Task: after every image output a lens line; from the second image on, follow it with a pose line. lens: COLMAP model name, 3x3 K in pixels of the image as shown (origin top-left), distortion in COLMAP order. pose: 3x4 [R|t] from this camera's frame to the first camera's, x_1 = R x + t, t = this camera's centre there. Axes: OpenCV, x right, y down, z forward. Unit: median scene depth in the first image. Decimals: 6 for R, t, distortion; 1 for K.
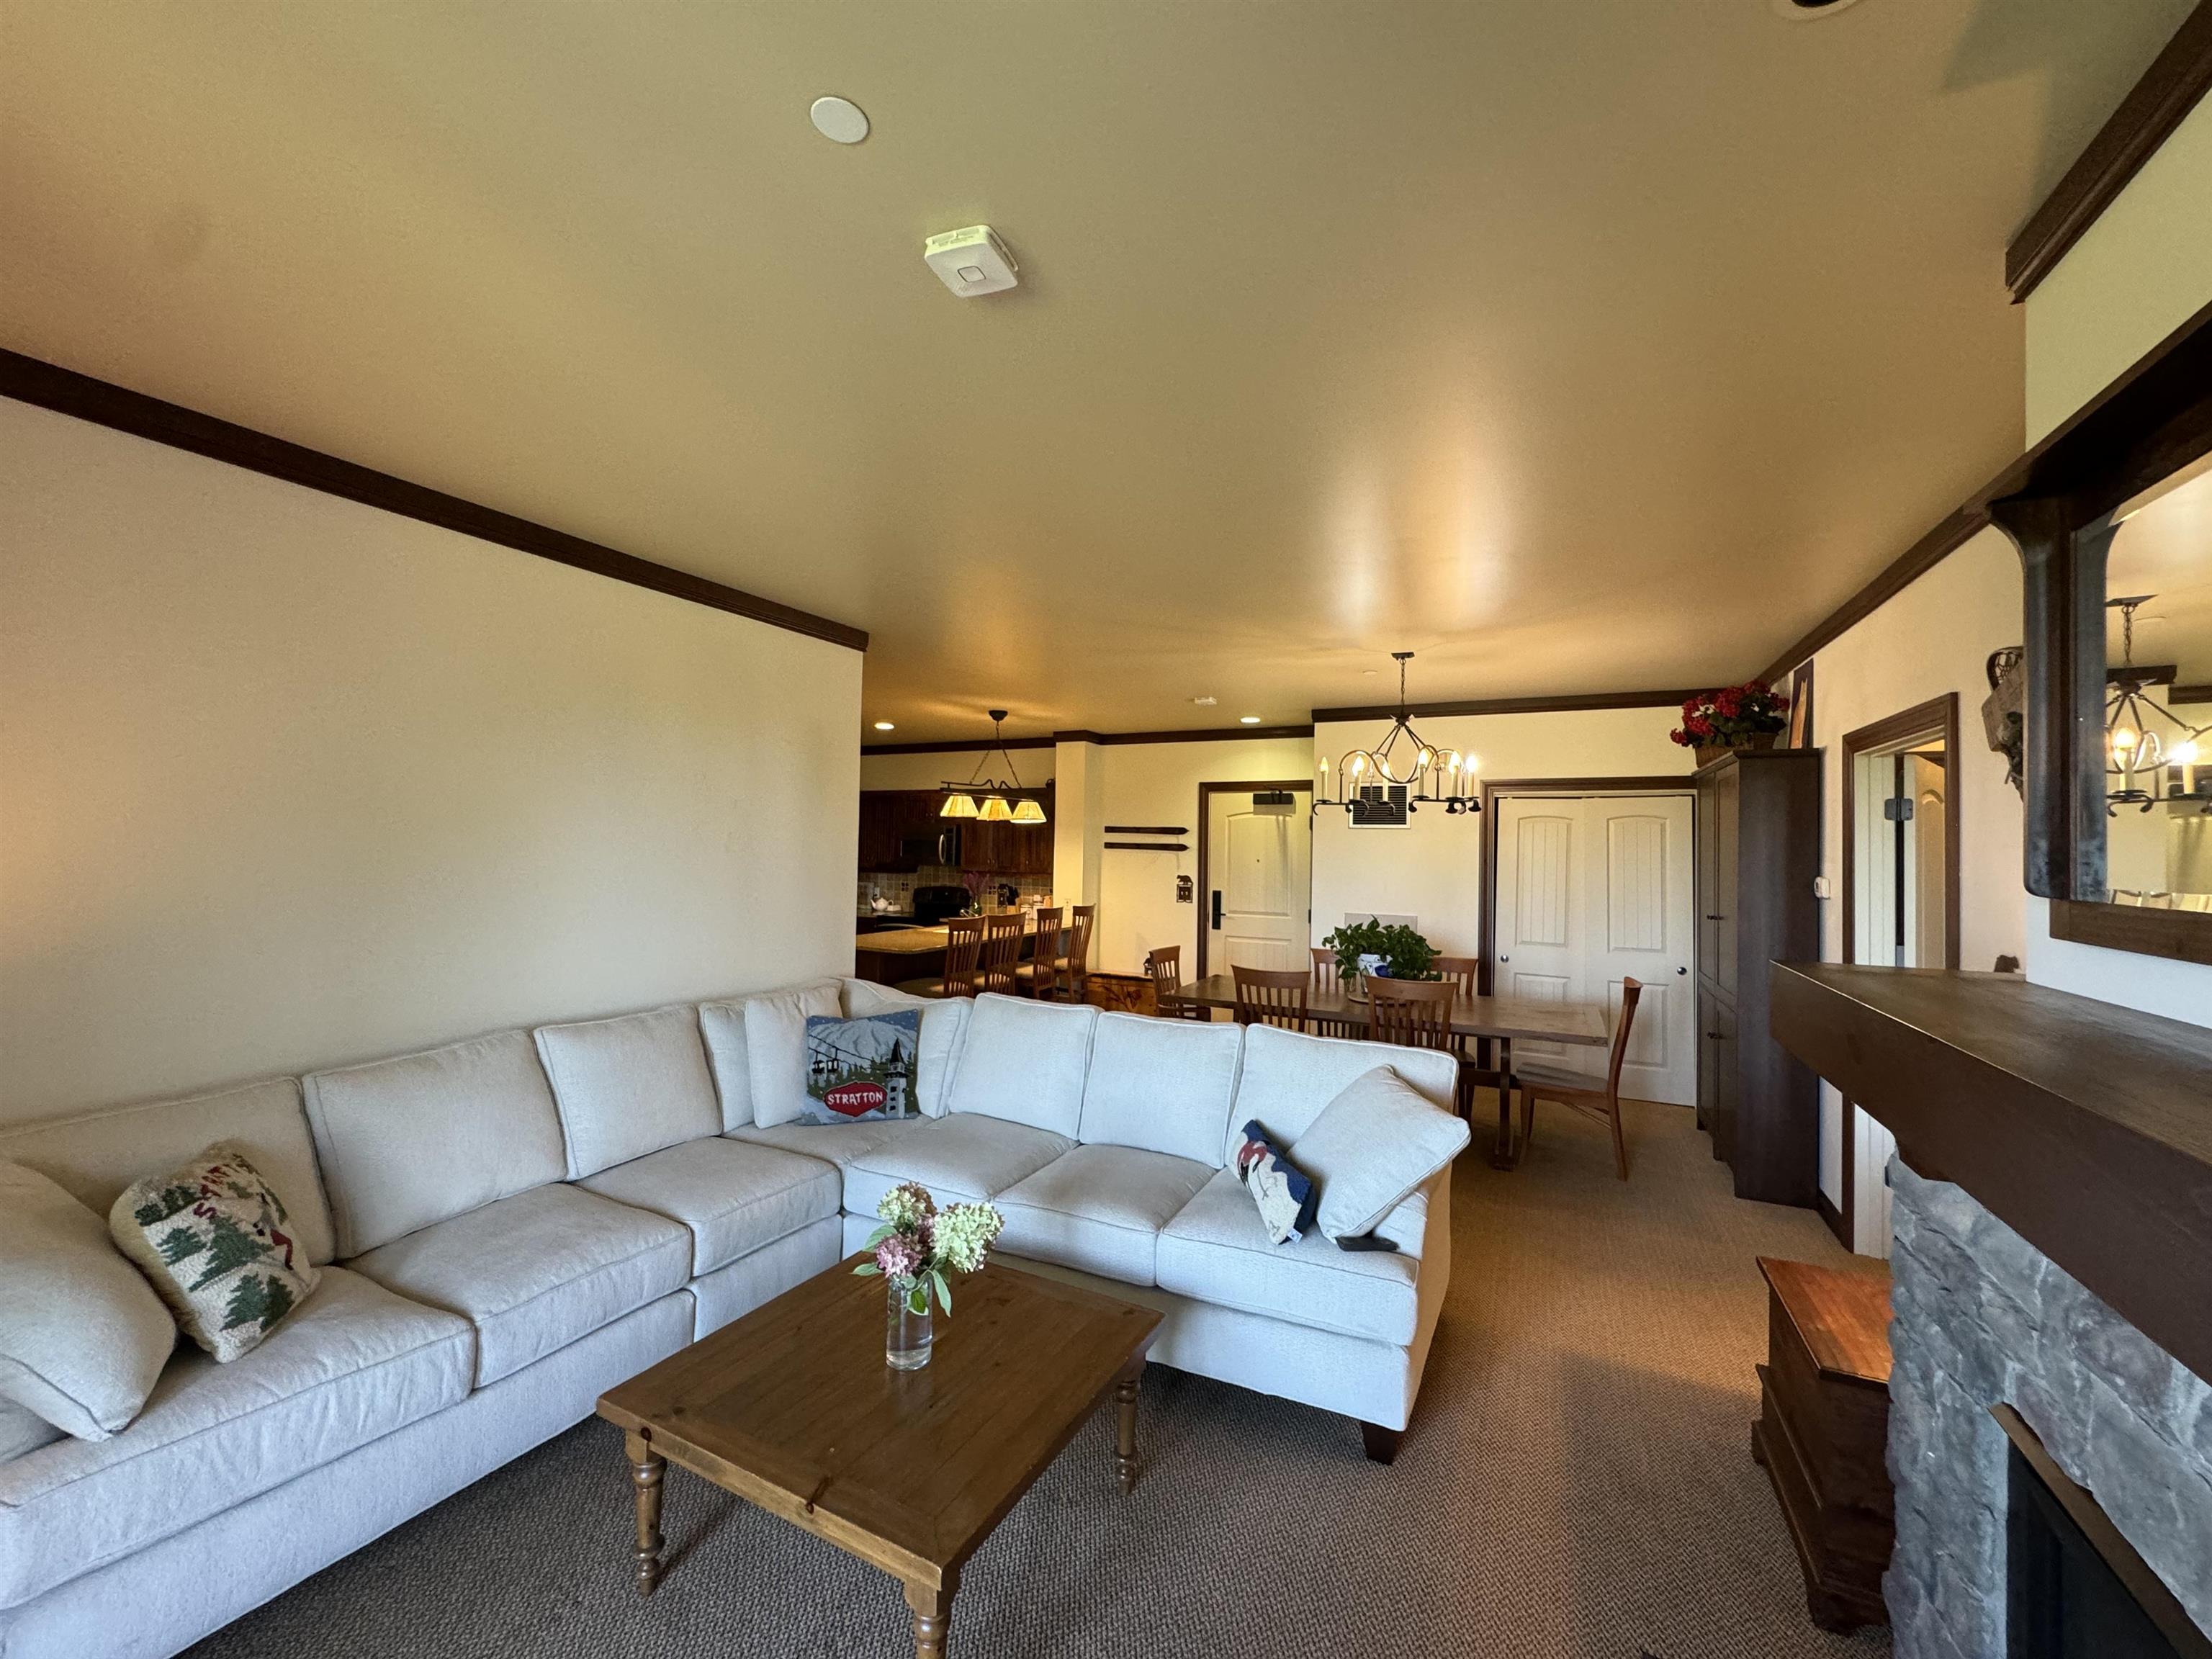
lens RADIAL K [[886.3, 0, 1106.0], [0, 886.3, 829.5], [0, 0, 1]] dist [-0.002016, -0.000031]
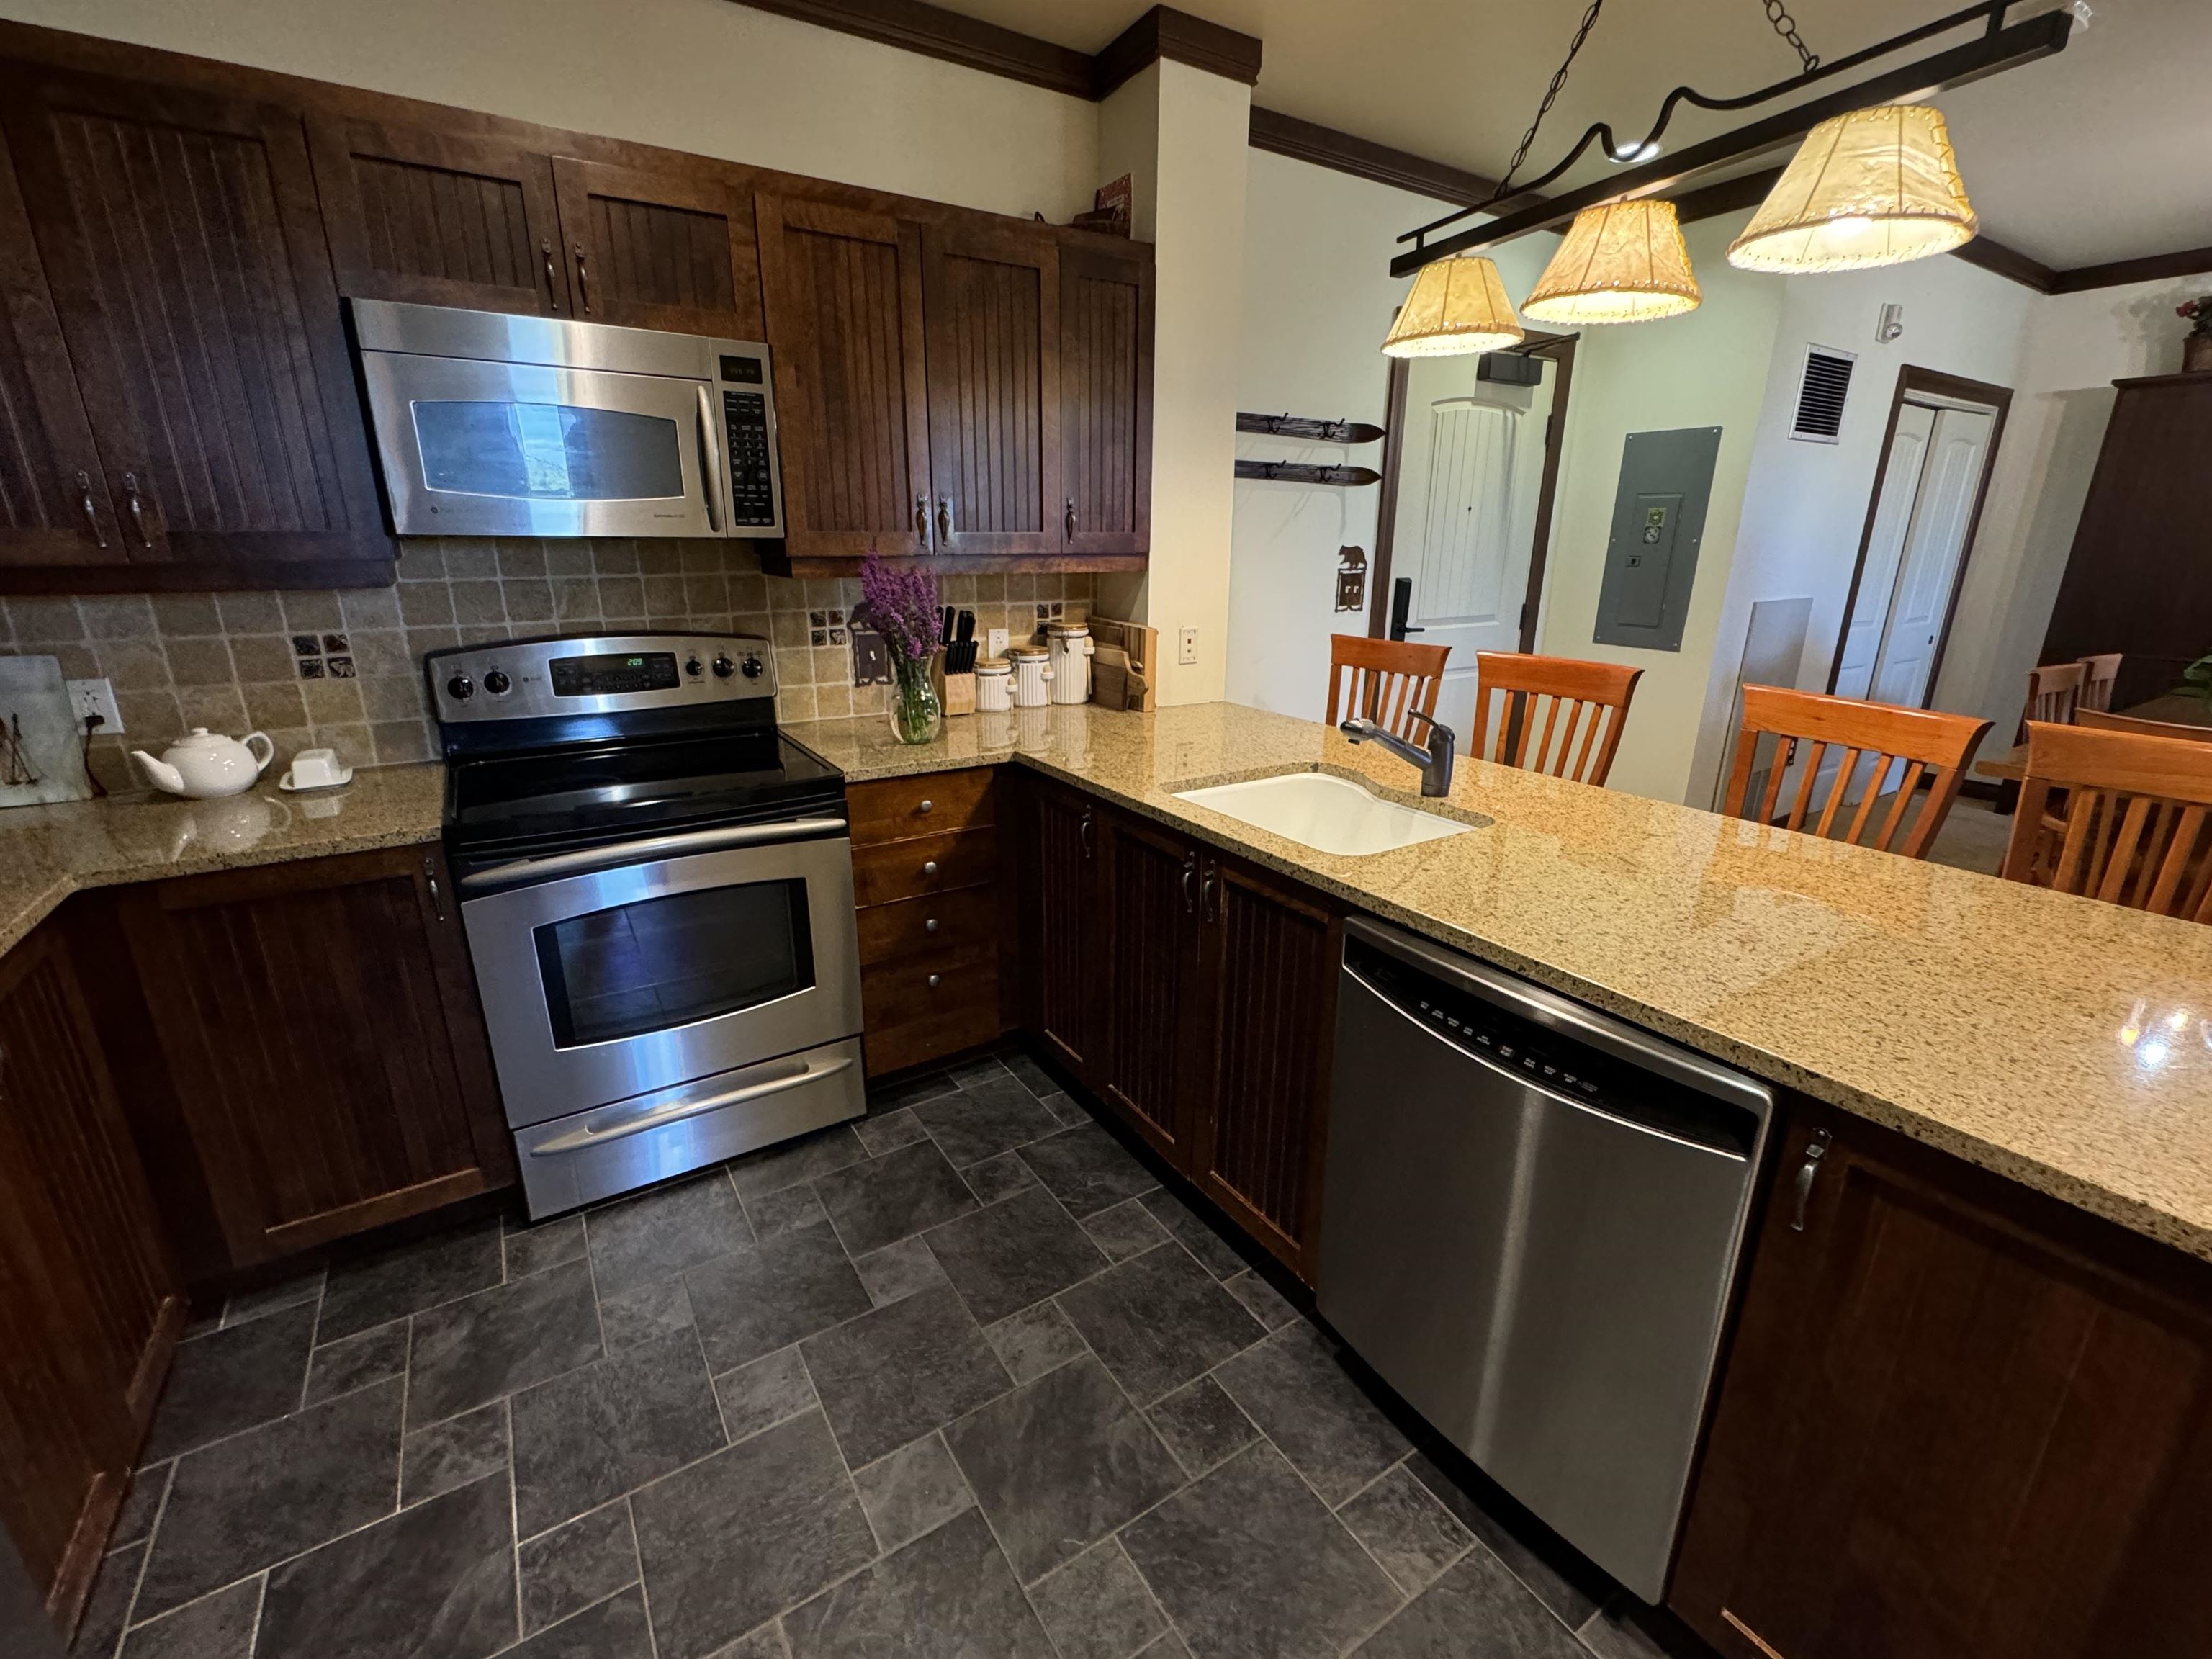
lens RADIAL K [[959.9, 0, 1106.0], [0, 959.9, 829.5], [0, 0, 1]] dist [-0.000506, -0.000192]
pose [[0.515593, -0.274414, 0.811702, -0.391189], [-0.013798, 0.944546, 0.328090, 0.030263], [-0.856722, -0.180361, 0.483215, 0.850306]]
